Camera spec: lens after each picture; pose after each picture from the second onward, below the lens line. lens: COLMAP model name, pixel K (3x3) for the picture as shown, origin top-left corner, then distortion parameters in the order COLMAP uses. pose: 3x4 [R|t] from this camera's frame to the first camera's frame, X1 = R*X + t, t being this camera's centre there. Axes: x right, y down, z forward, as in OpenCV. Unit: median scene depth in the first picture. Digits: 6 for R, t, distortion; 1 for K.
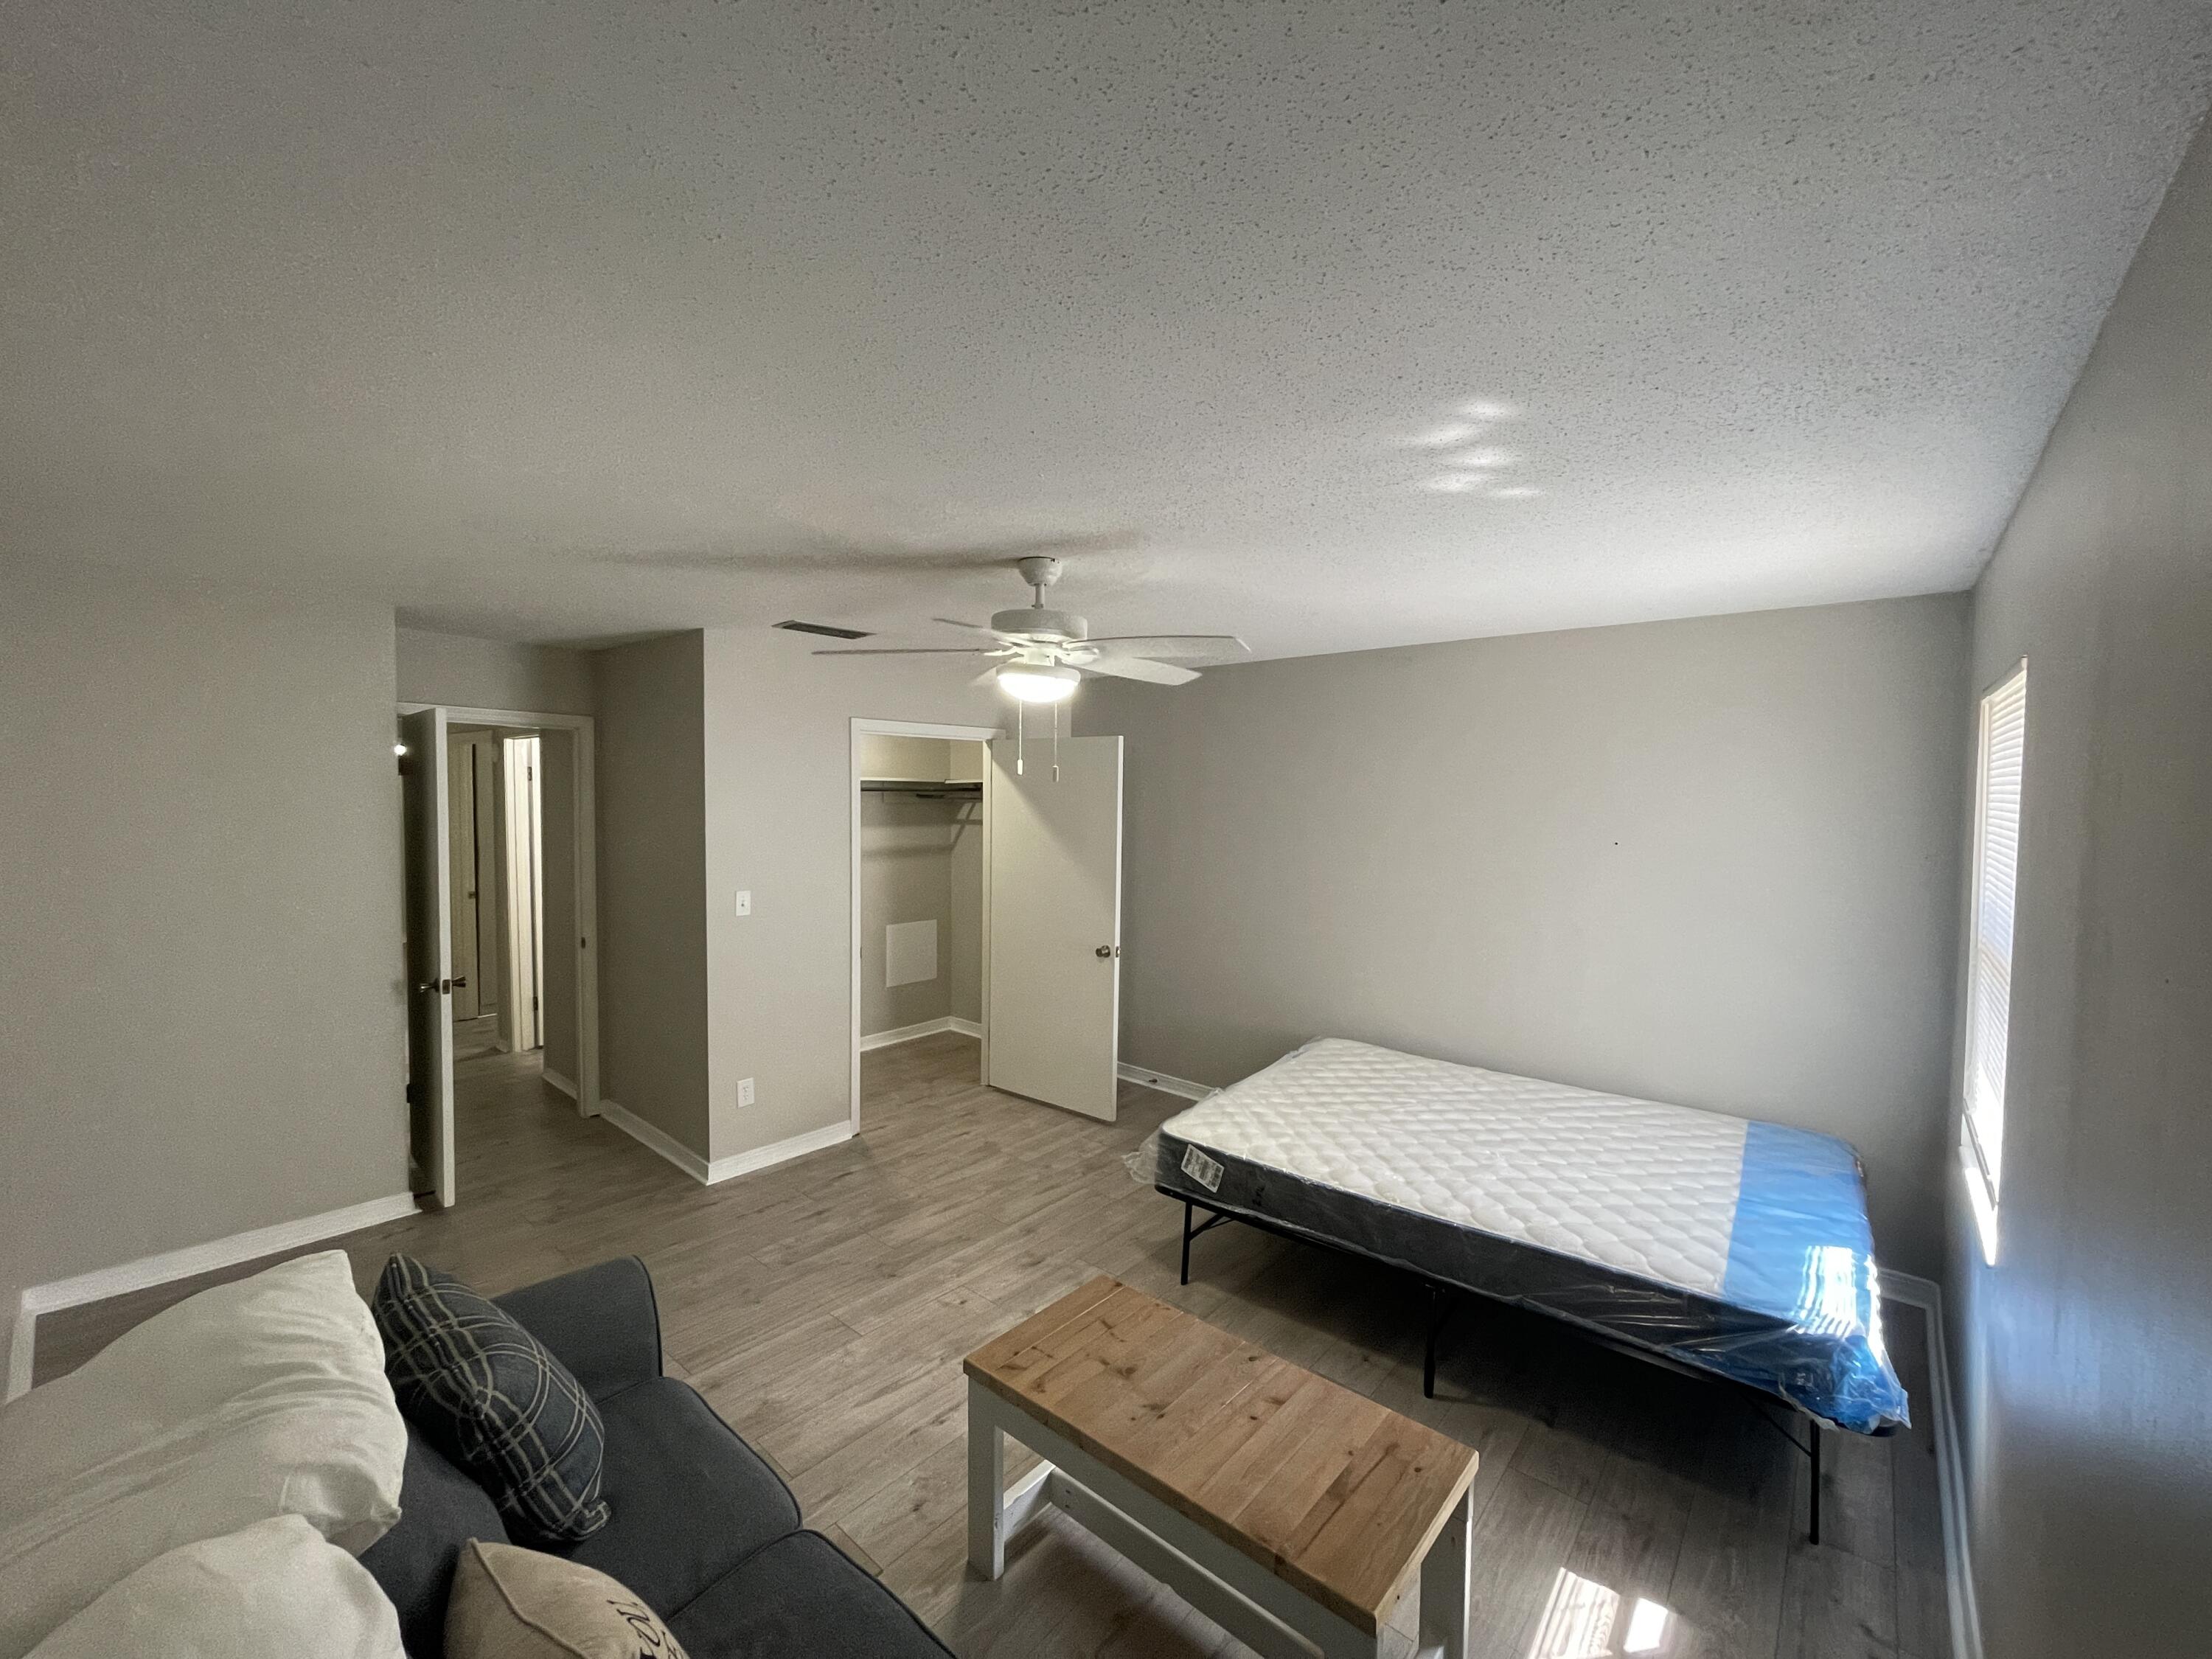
lens RADIAL K [[879.7, 0, 1109.1], [0, 879.7, 827.4], [0, 0, 1]] dist [-0.011122, 0.000030]
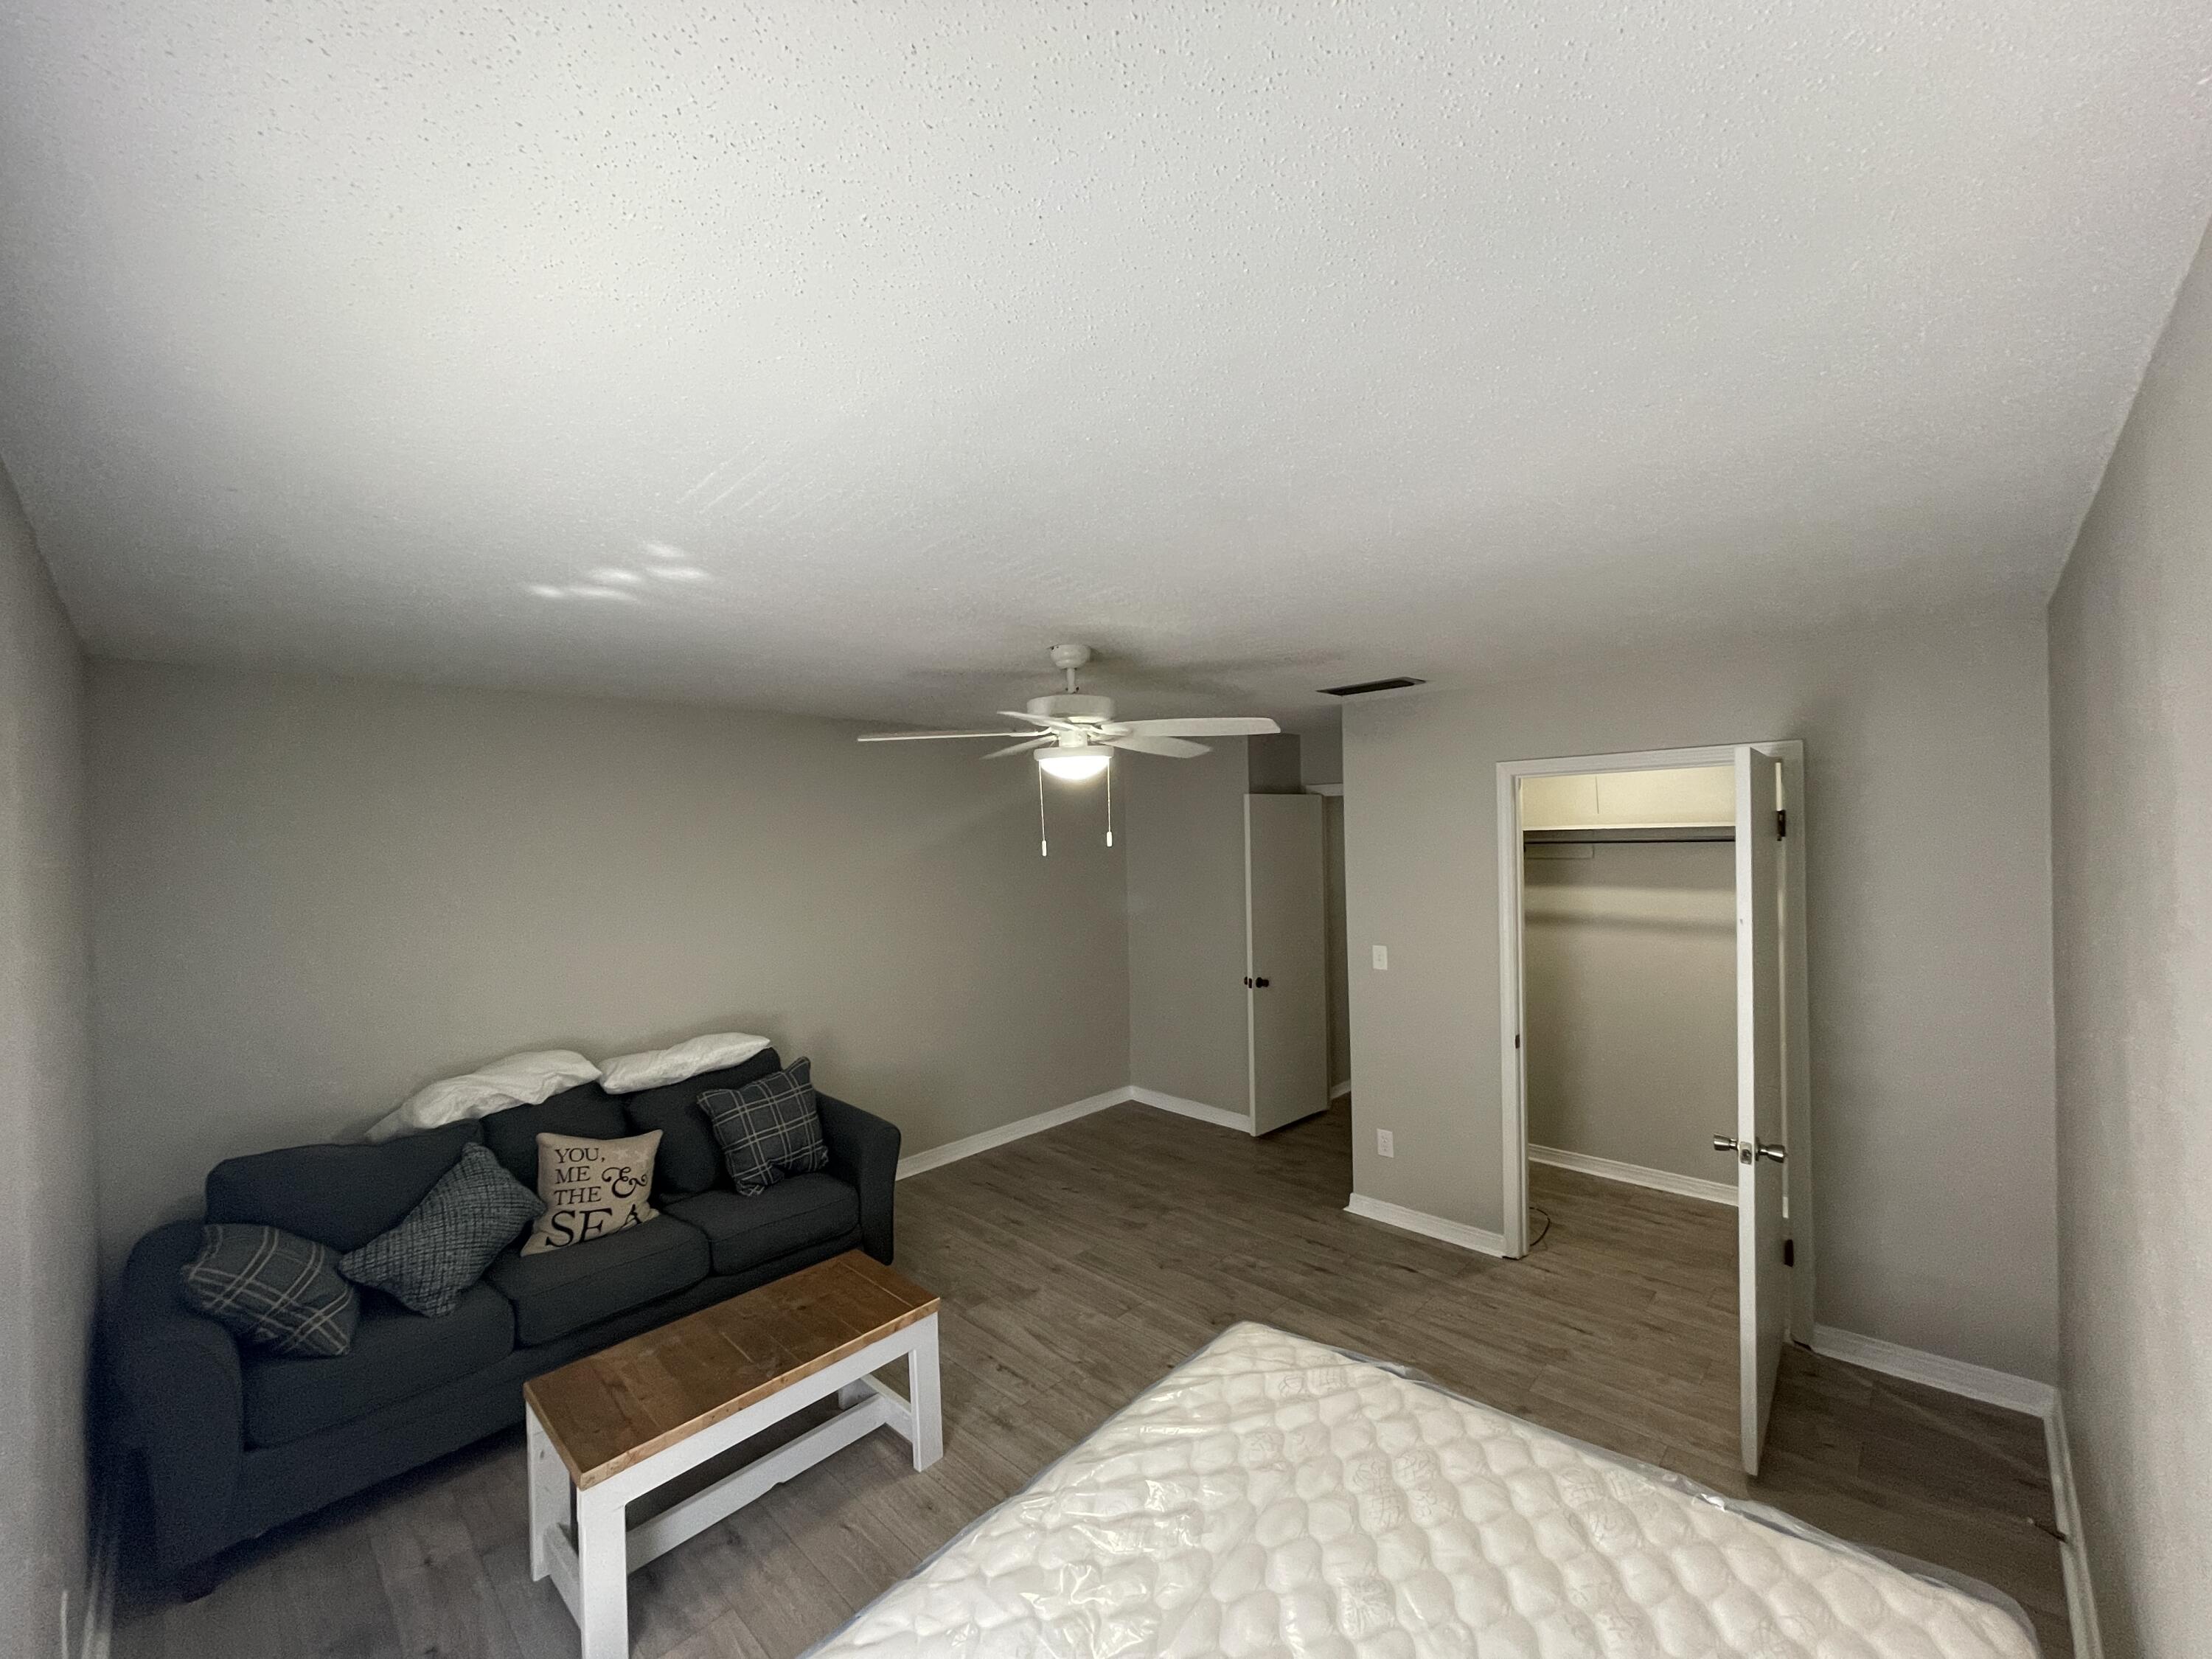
lens RADIAL K [[879.7, 0, 1109.1], [0, 879.7, 827.4], [0, 0, 1]] dist [-0.011122, 0.000030]
pose [[-0.057676, -0.019465, -0.998146, 0.640272], [-0.018860, 0.999653, -0.018405, -0.043686], [0.998157, 0.017763, -0.058023, 0.729729]]
